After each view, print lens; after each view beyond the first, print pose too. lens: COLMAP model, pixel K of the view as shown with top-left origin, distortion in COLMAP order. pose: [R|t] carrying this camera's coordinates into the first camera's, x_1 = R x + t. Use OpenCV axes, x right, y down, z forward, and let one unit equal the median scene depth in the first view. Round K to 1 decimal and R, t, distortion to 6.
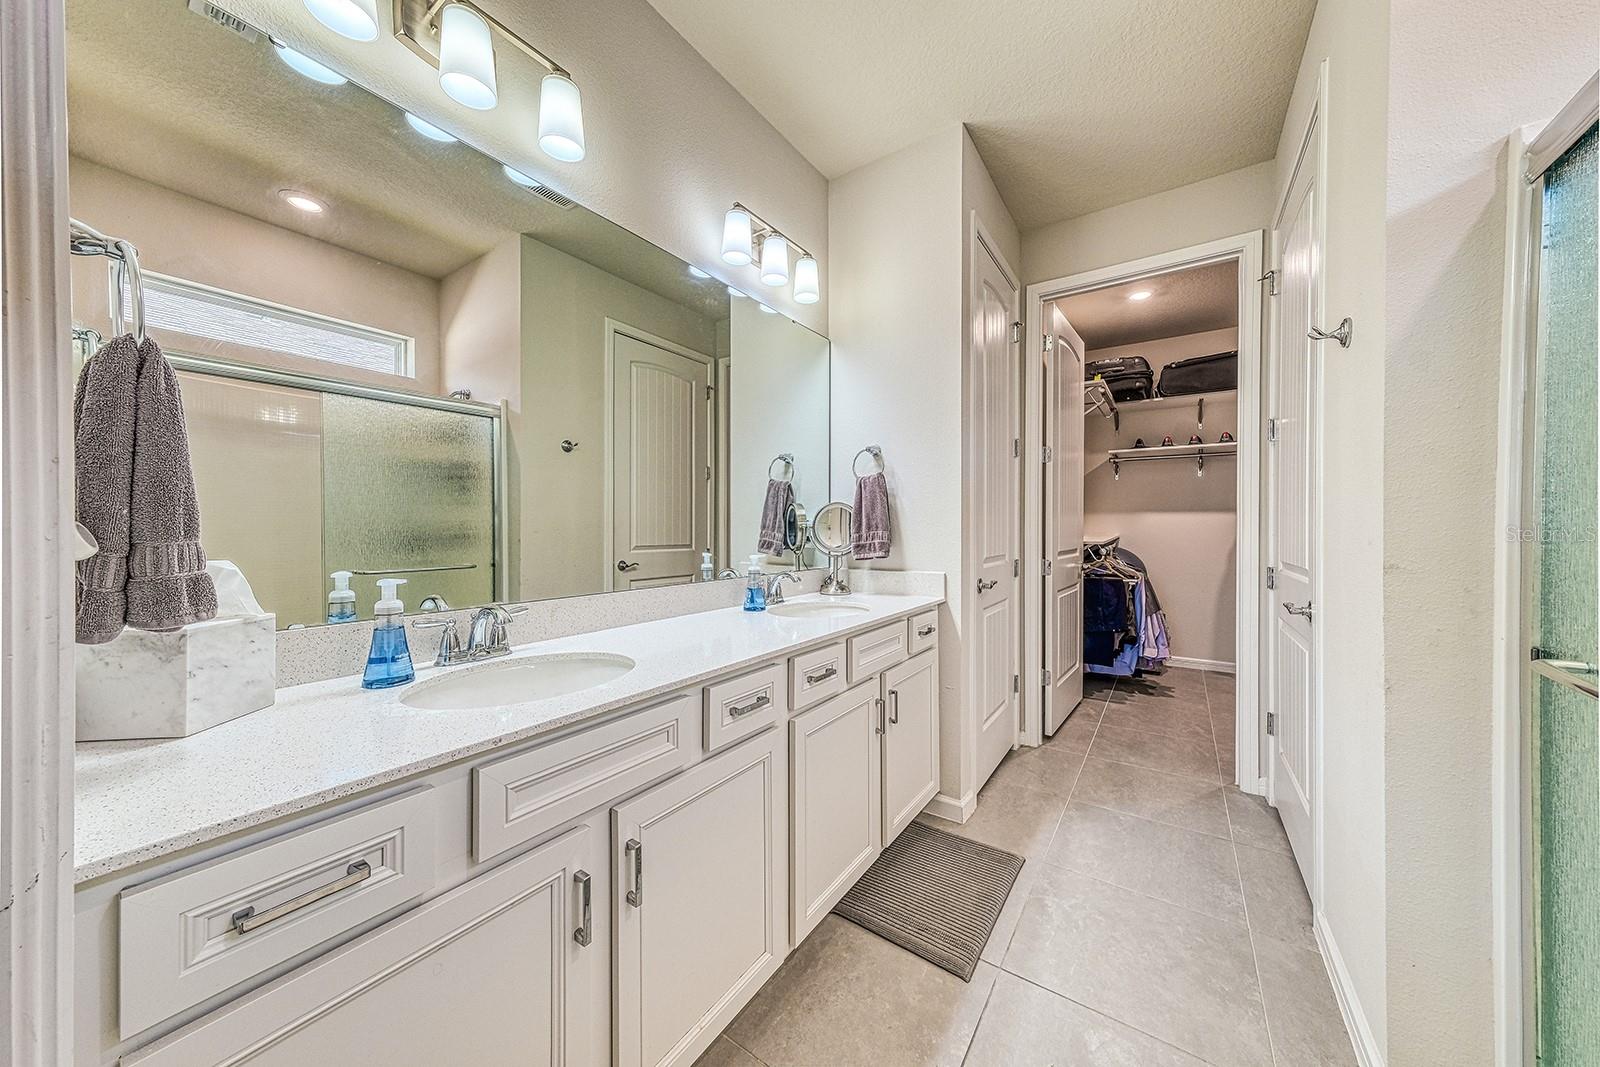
lens RADIAL K [[564.5, 0, 800.0], [0, 564.5, 533.5], [0, 0, 1]] dist [-0.001533, -0.000145]
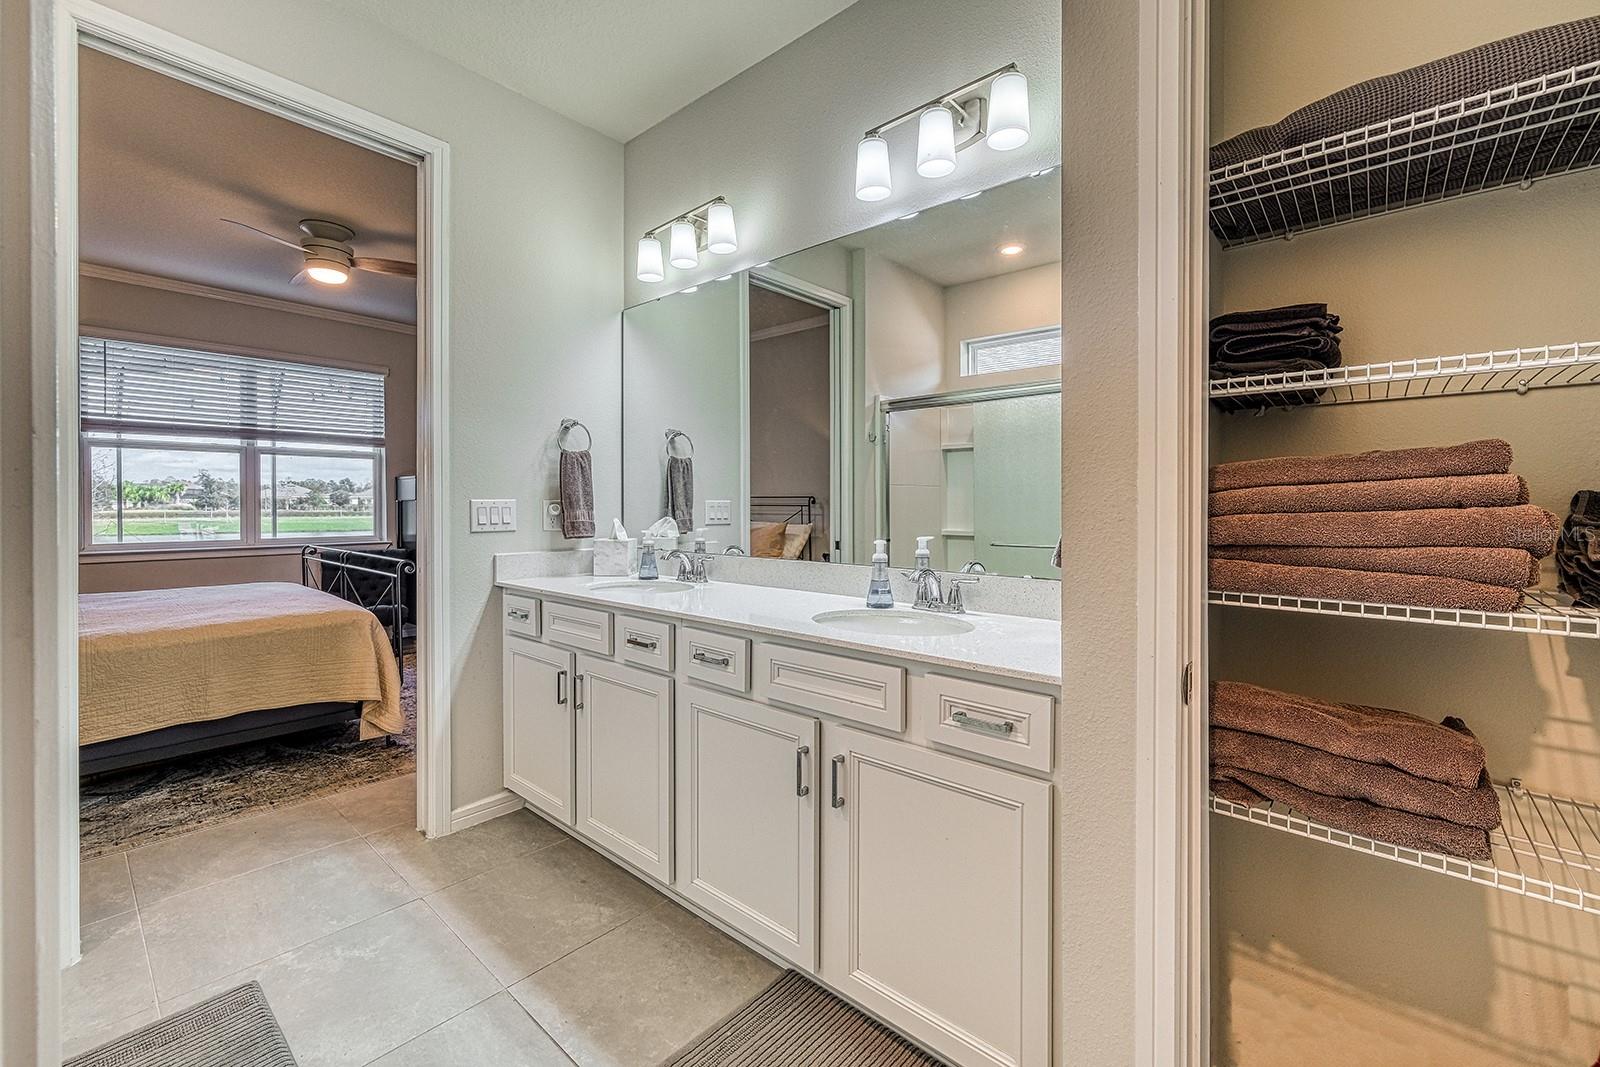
lens RADIAL K [[651.4, 0, 803.1], [0, 651.4, 500.7], [0, 0, 1]] dist [0.000527, 0.000007]
pose [[-0.122915, 0.001393, -0.992416, 1.182161], [-0.005881, 0.999980, 0.002132, -0.028904], [0.992400, 0.006098, -0.122904, 1.344289]]
